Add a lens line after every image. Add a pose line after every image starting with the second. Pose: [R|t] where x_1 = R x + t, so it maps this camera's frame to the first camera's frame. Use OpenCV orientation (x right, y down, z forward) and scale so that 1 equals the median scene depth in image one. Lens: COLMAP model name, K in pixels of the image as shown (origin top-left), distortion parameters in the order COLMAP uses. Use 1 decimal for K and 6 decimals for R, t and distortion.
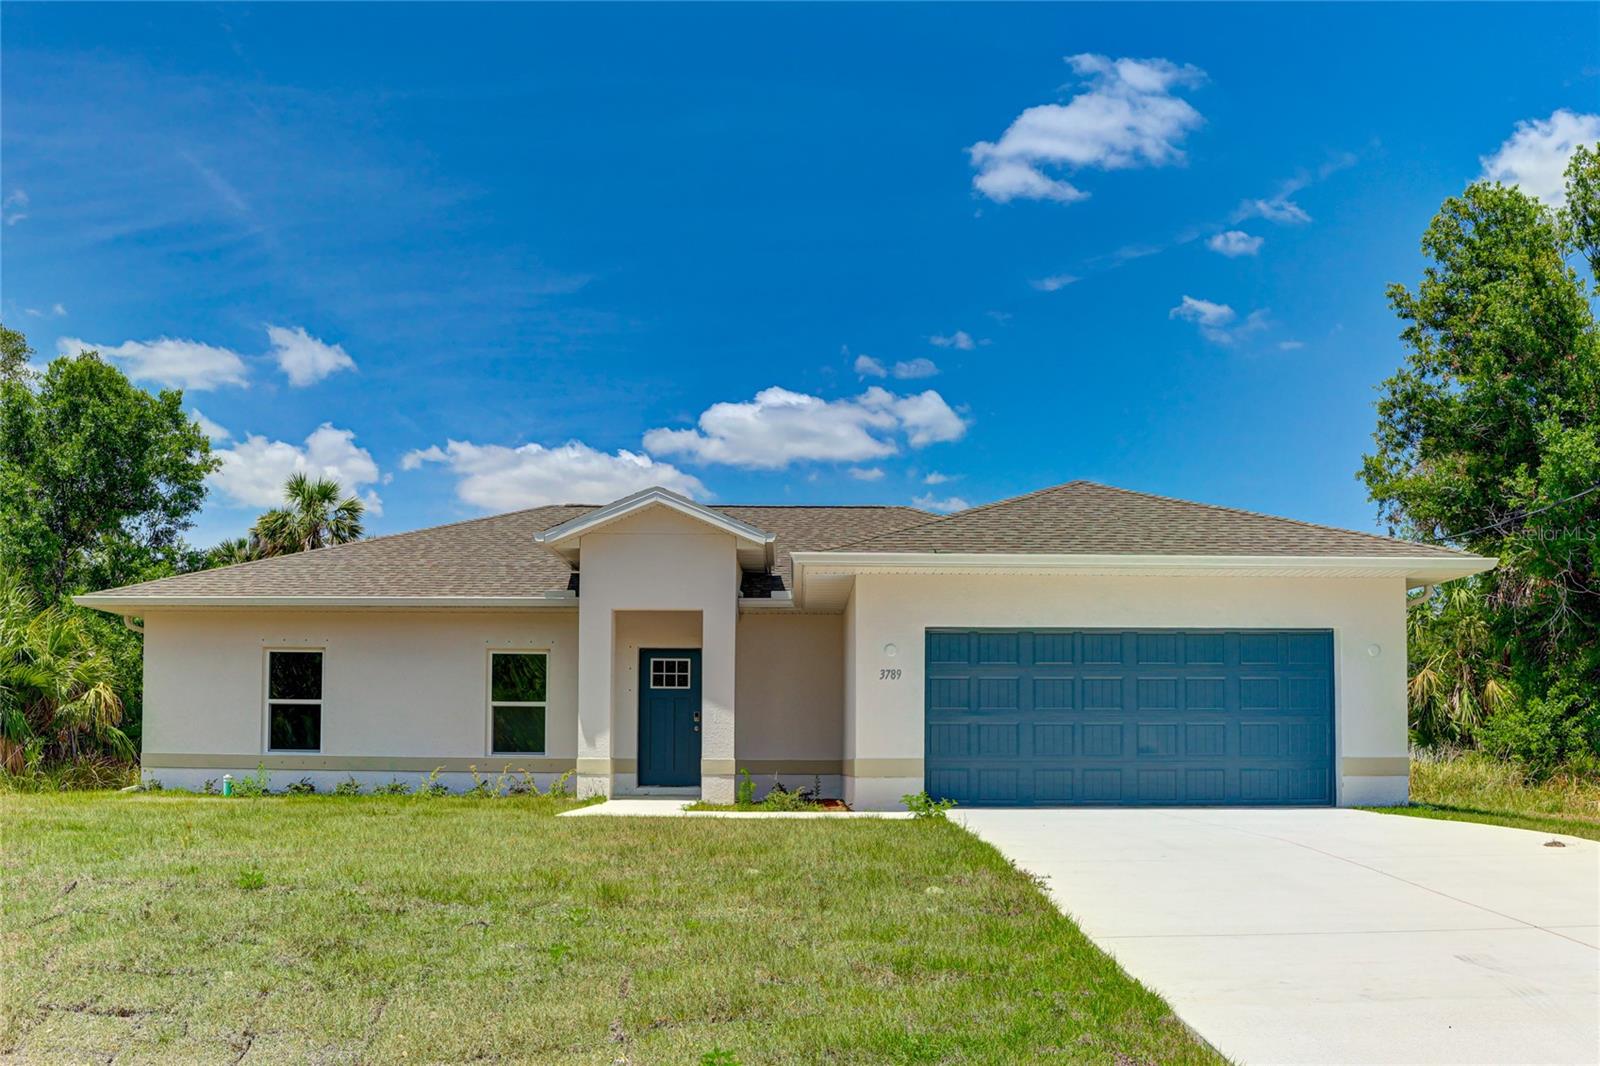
lens RADIAL K [[1414.0, 0, 801.6], [0, 1414.0, 597.9], [0, 0, 1]] dist [-0.087348, -0.007246]
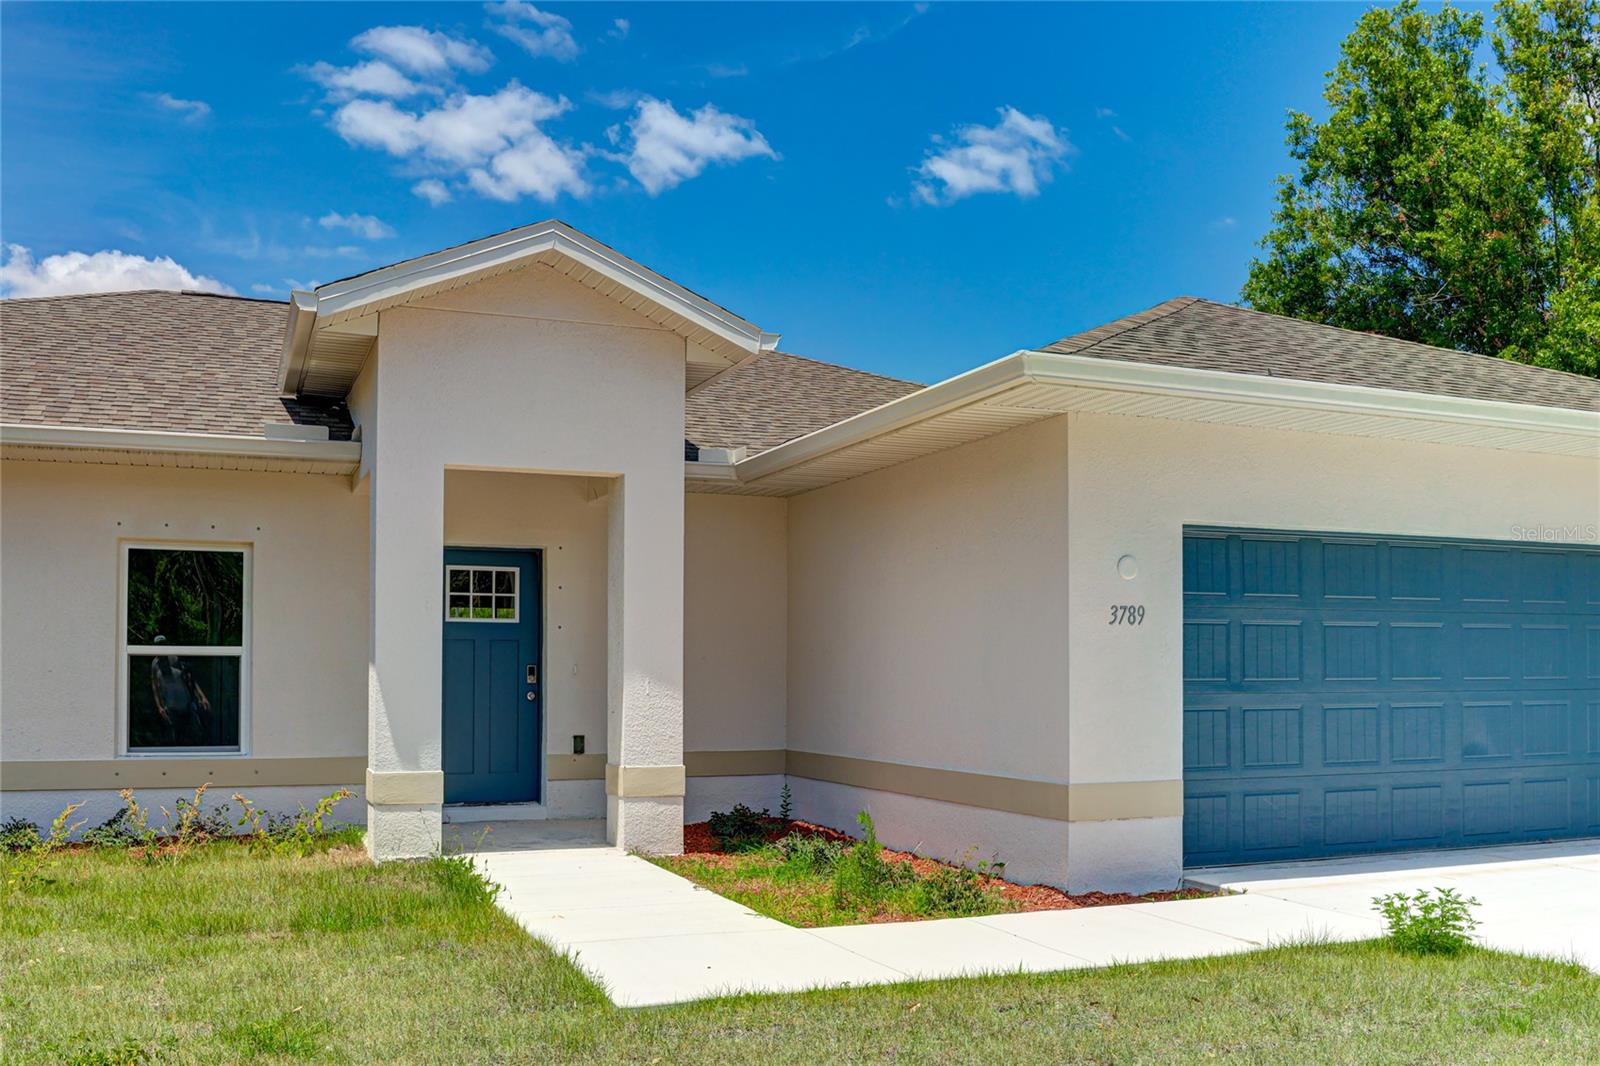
lens RADIAL K [[1455.8, 0, 794.2], [0, 1455.8, 508.3], [0, 0, 1]] dist [-0.013245, -0.148671]
pose [[0.922671, 0.038331, 0.383677, -0.200499], [-0.041145, 0.999153, -0.000874, 0.016618], [-0.383386, -0.014980, 0.923467, 0.448018]]
